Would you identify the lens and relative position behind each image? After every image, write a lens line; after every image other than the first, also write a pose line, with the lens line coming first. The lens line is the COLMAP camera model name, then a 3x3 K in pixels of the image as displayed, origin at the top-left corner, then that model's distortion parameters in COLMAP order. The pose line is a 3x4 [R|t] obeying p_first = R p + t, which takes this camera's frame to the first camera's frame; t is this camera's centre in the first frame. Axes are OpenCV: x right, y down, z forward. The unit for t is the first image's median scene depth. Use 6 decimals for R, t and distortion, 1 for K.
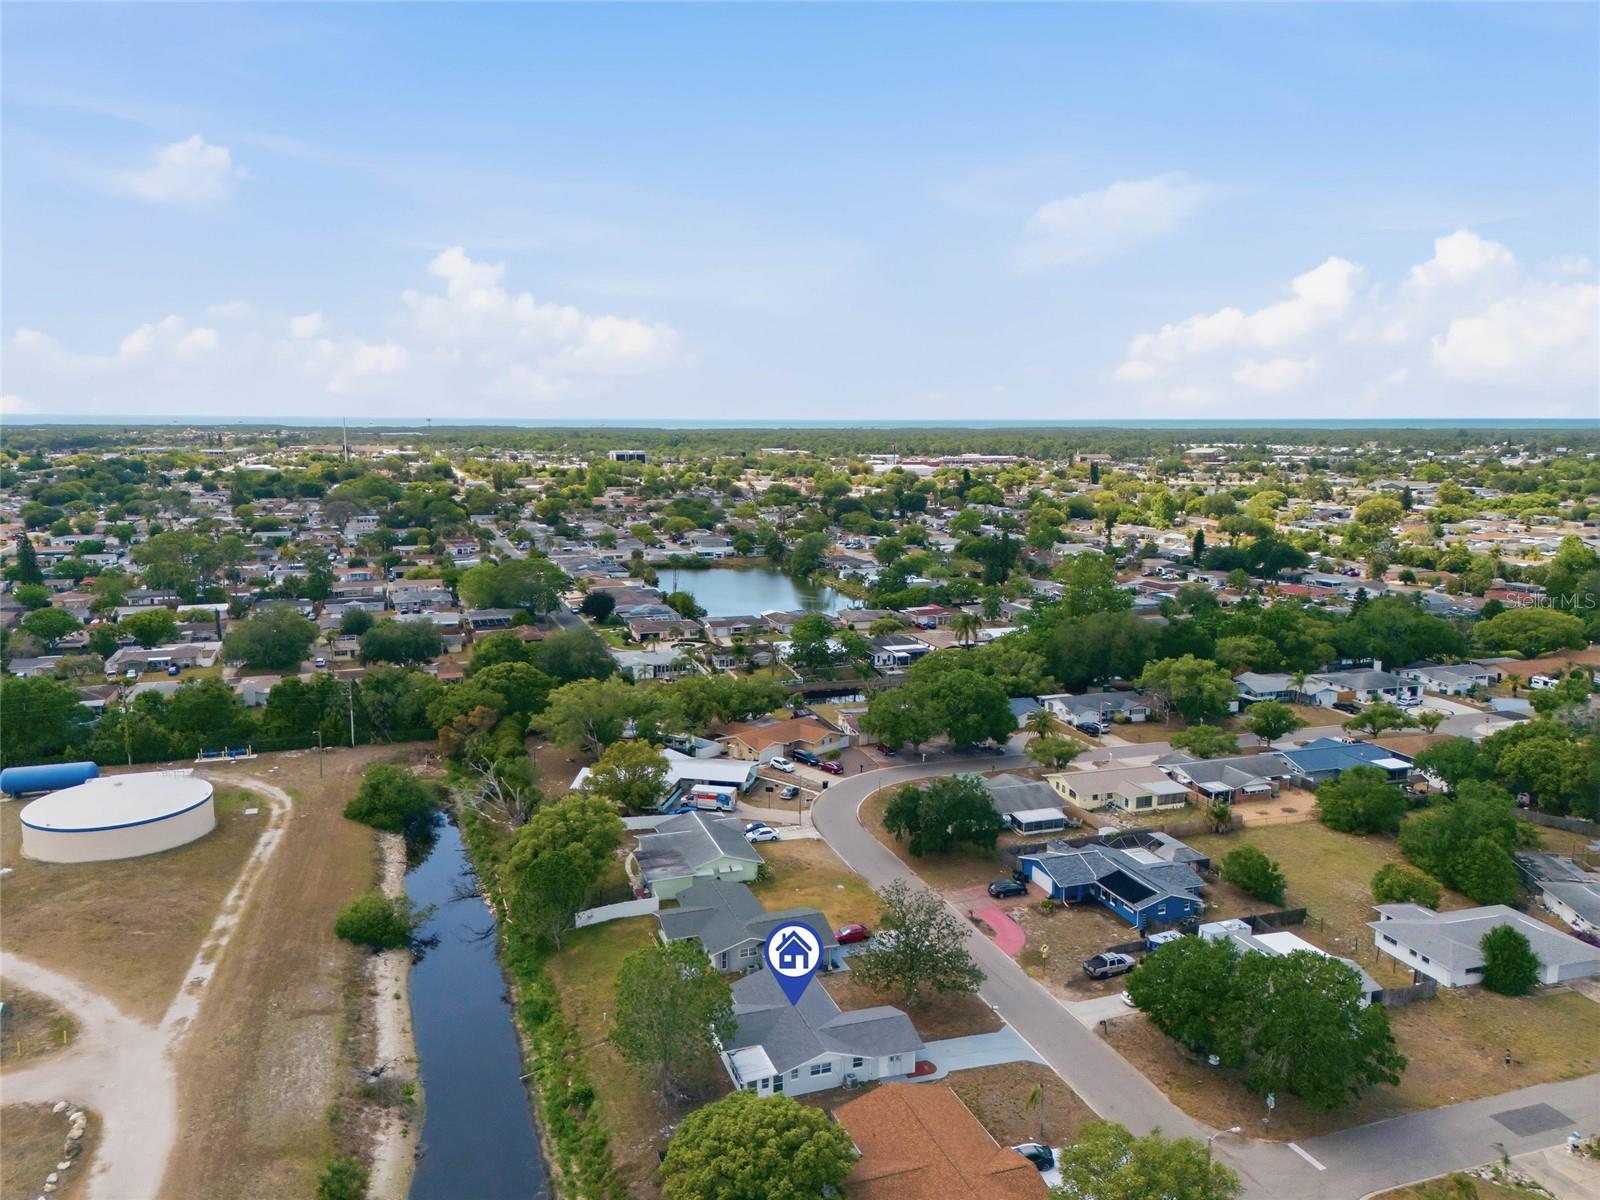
lens RADIAL K [[1171.6, 0, 800.0], [0, 1171.6, 600.0], [0, 0, 1]] dist [0.079503, -0.069460]
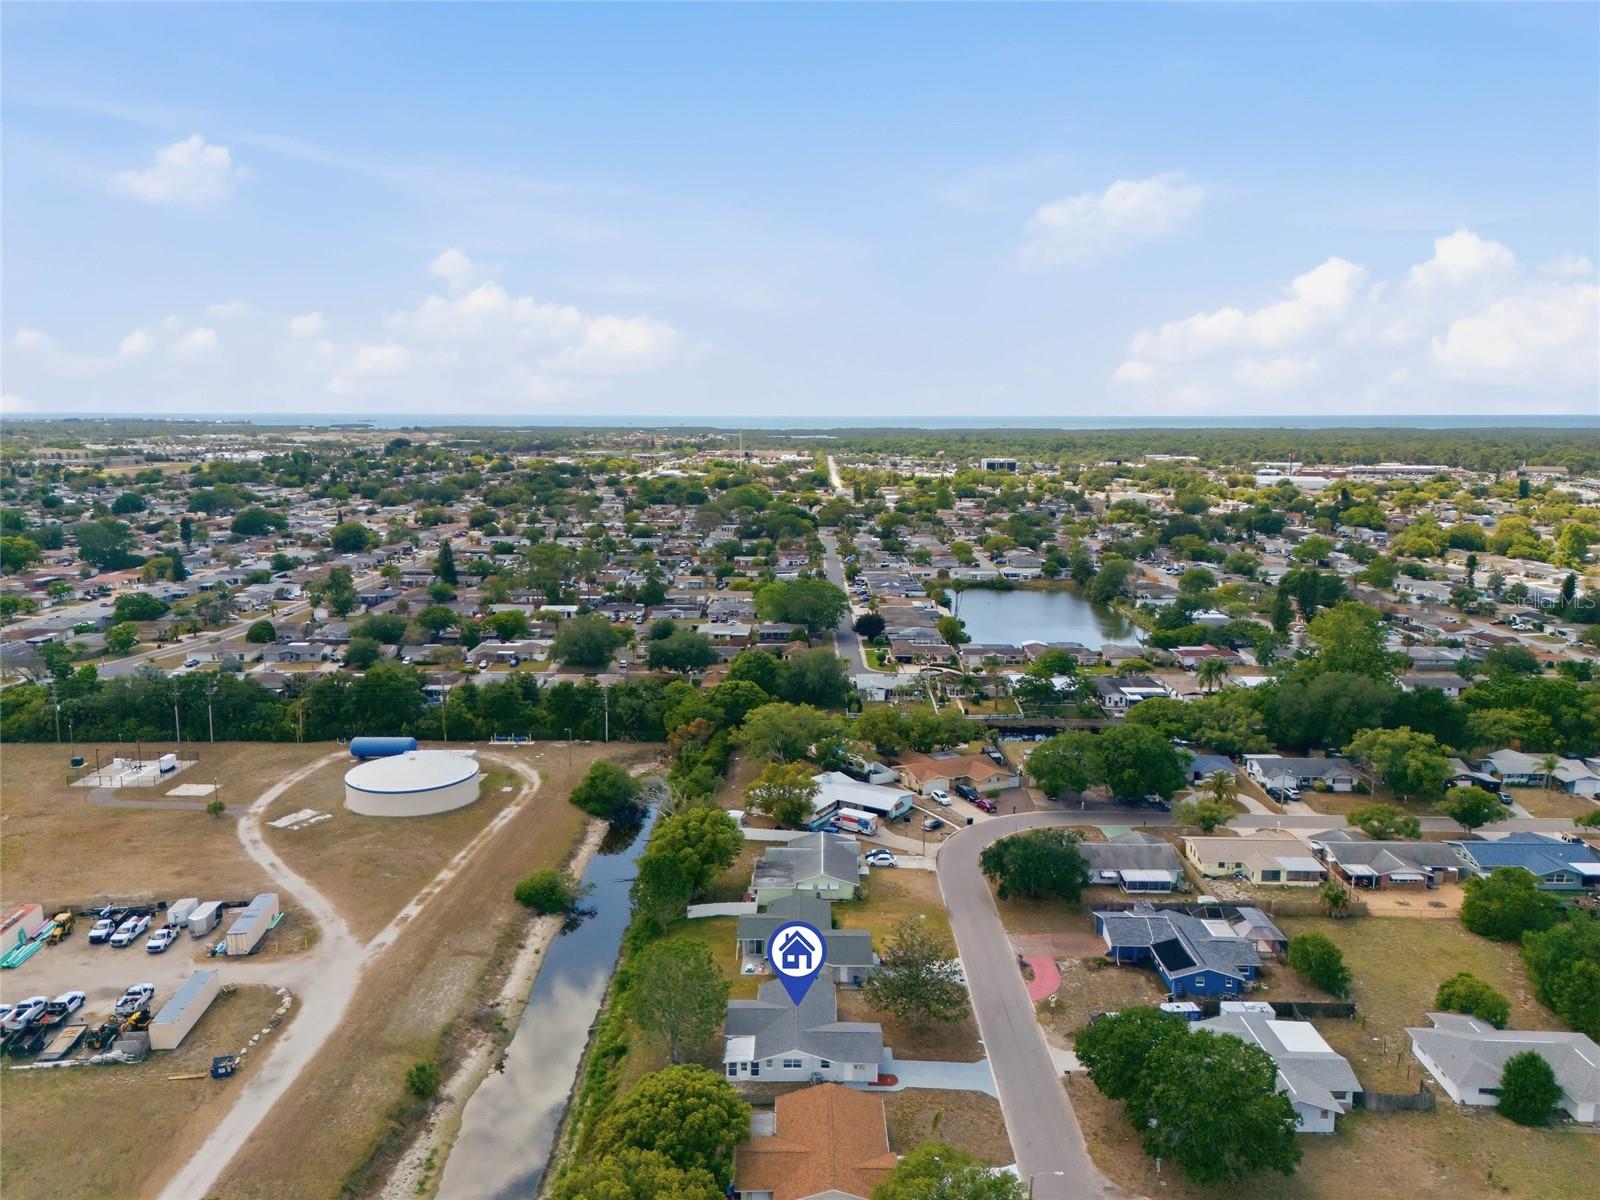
lens RADIAL K [[1171.6, 0, 800.0], [0, 1171.6, 600.0], [0, 0, 1]] dist [0.079503, -0.069460]
pose [[0.942496, 0.052049, -0.330140, 0.223083], [-0.051509, 0.998618, 0.010388, -0.049486], [0.330224, 0.007215, 0.943875, -0.077844]]
